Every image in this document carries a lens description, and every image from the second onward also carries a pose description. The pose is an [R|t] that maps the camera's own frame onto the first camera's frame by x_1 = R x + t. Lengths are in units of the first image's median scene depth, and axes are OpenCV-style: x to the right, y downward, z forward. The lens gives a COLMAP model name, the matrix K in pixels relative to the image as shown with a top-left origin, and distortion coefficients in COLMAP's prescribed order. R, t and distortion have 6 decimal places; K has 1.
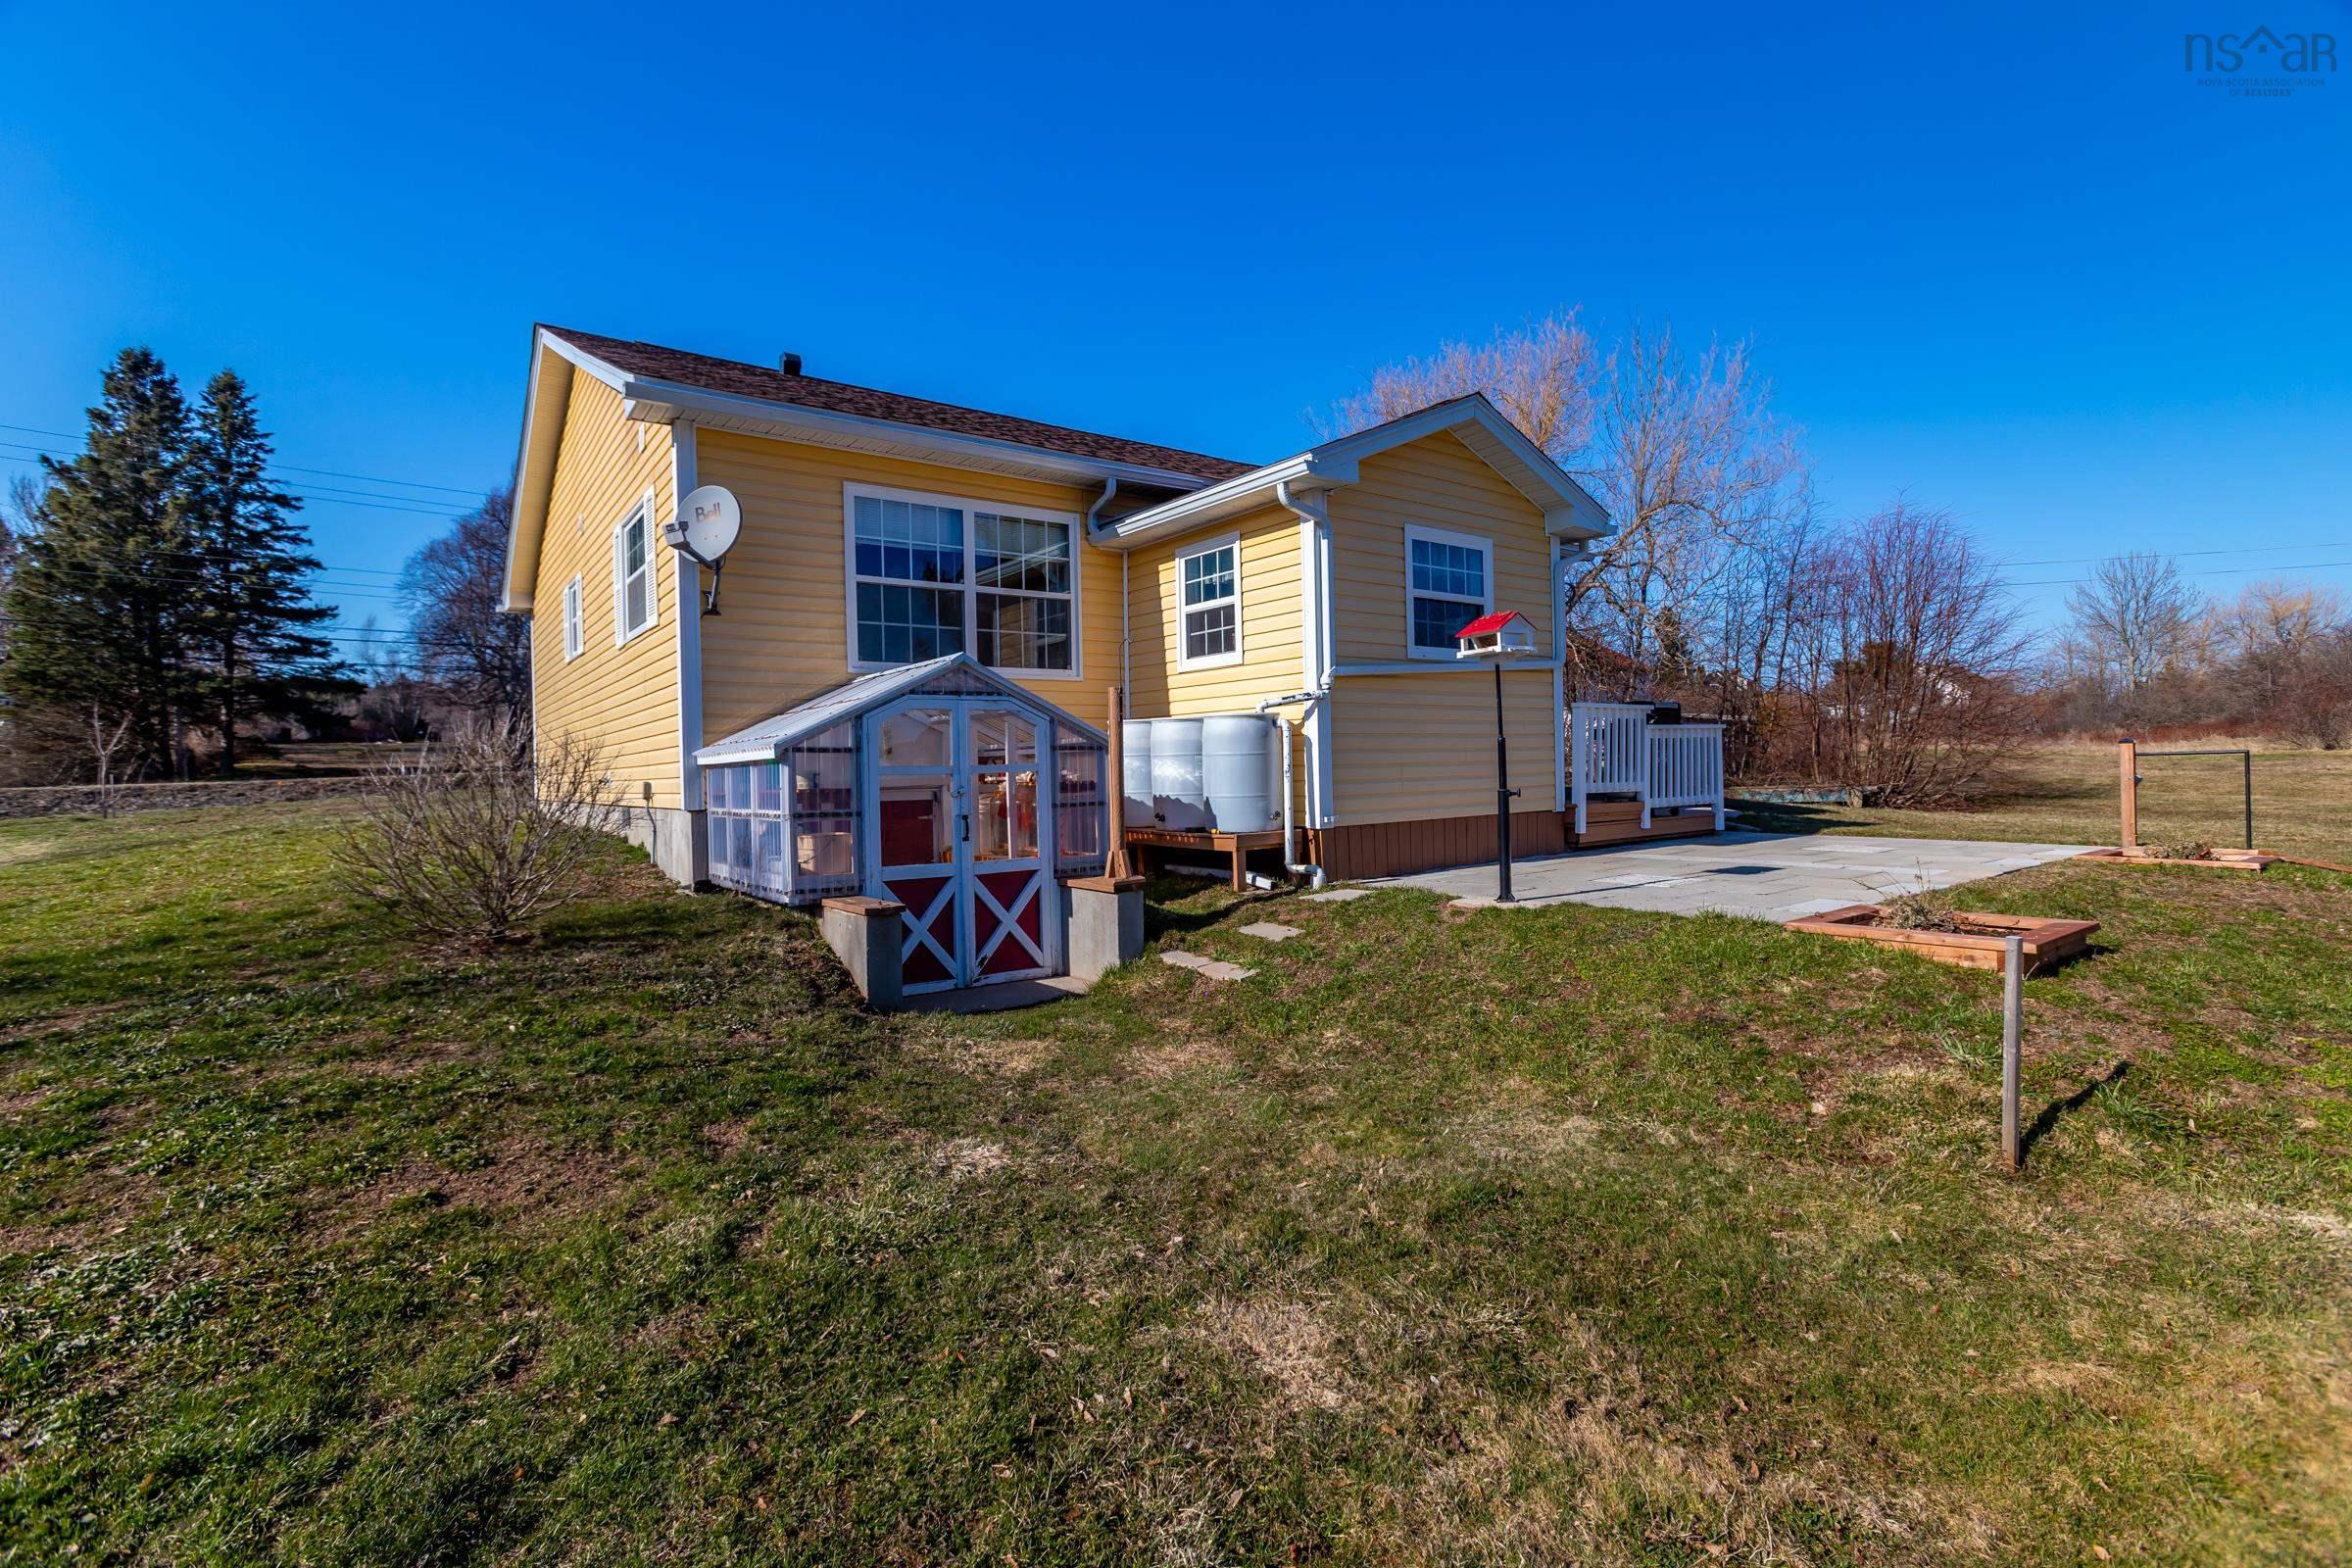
lens RADIAL K [[1052.9, 0, 1176.0], [0, 1052.9, 780.6], [0, 0, 1]] dist [0.004171, 0.002573]
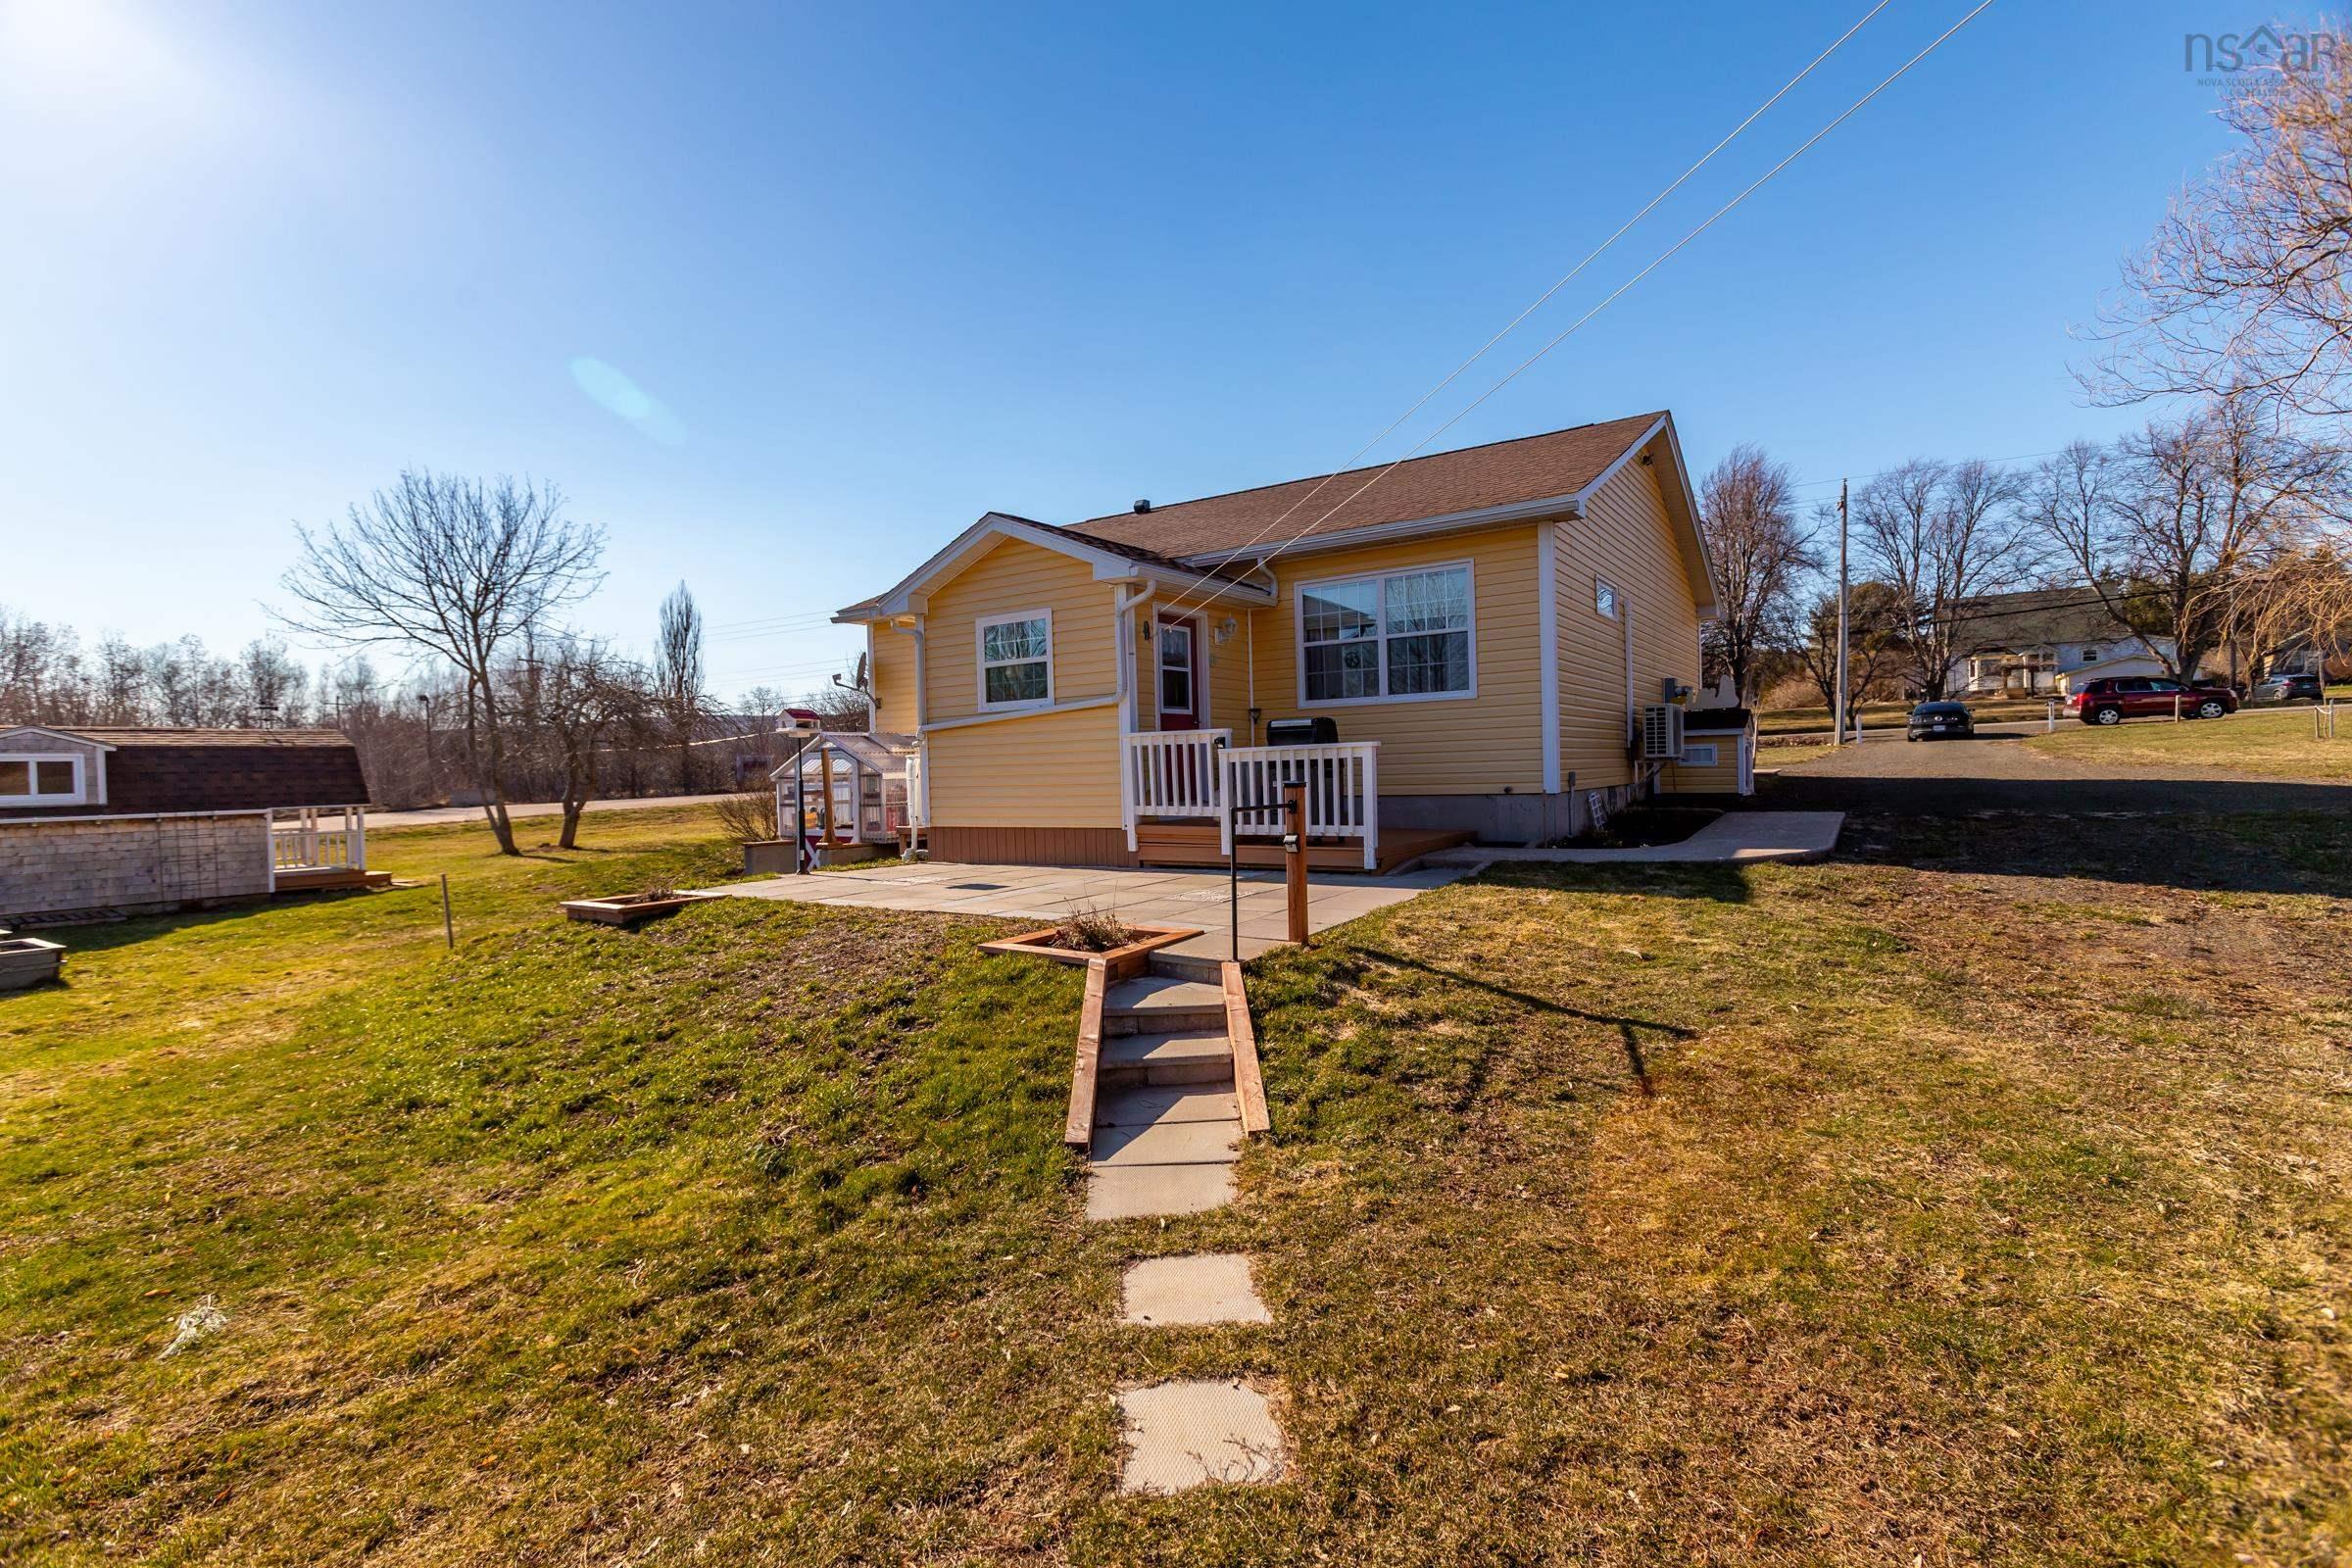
lens RADIAL K [[1052.9, 0, 1173.9], [0, 1052.9, 802.6], [0, 0, 1]] dist [0.004171, 0.002573]
pose [[0.329673, 0.047083, -0.942921, 1.420258], [0.011217, 0.998490, 0.053780, -0.059321], [0.944029, -0.028306, 0.328647, 0.669670]]
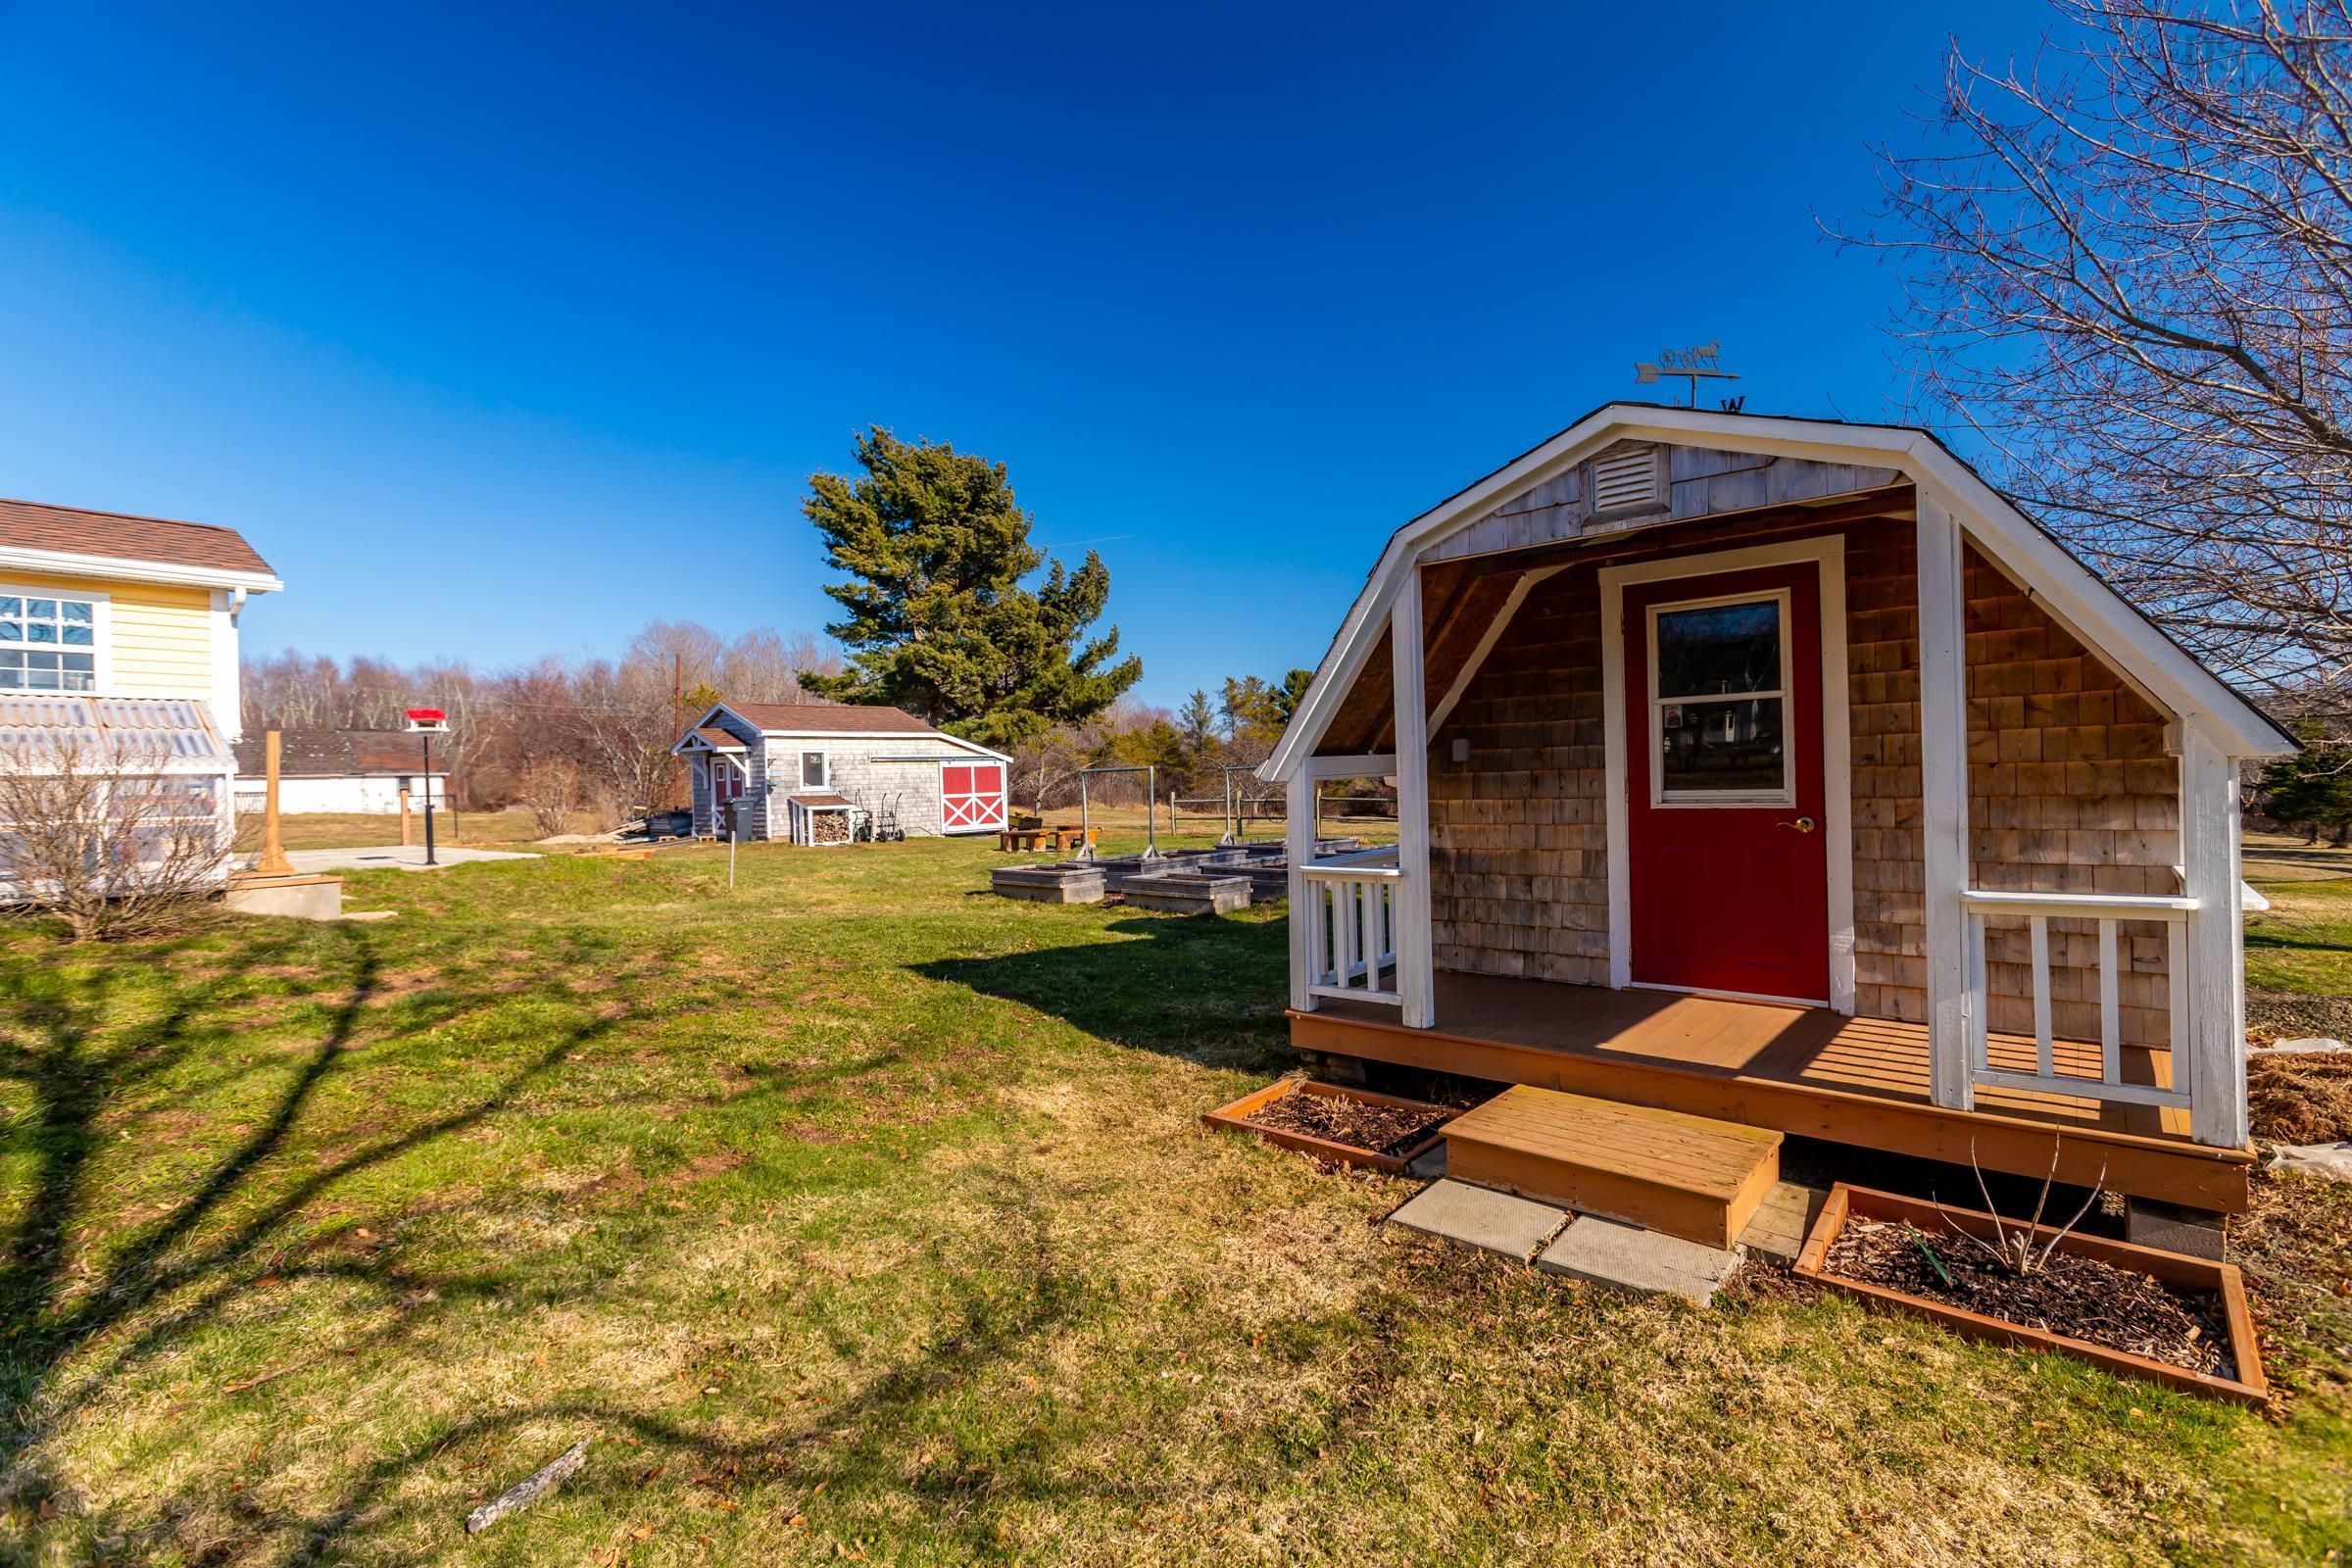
lens RADIAL K [[1052.9, 0, 1177.4], [0, 1052.9, 786.1], [0, 0, 1]] dist [0.004171, 0.002573]
pose [[-0.255570, 0.024835, 0.966472, -1.169985], [0.042363, 0.998998, -0.014469, 0.038693], [-0.965862, 0.037245, -0.256366, 0.138329]]
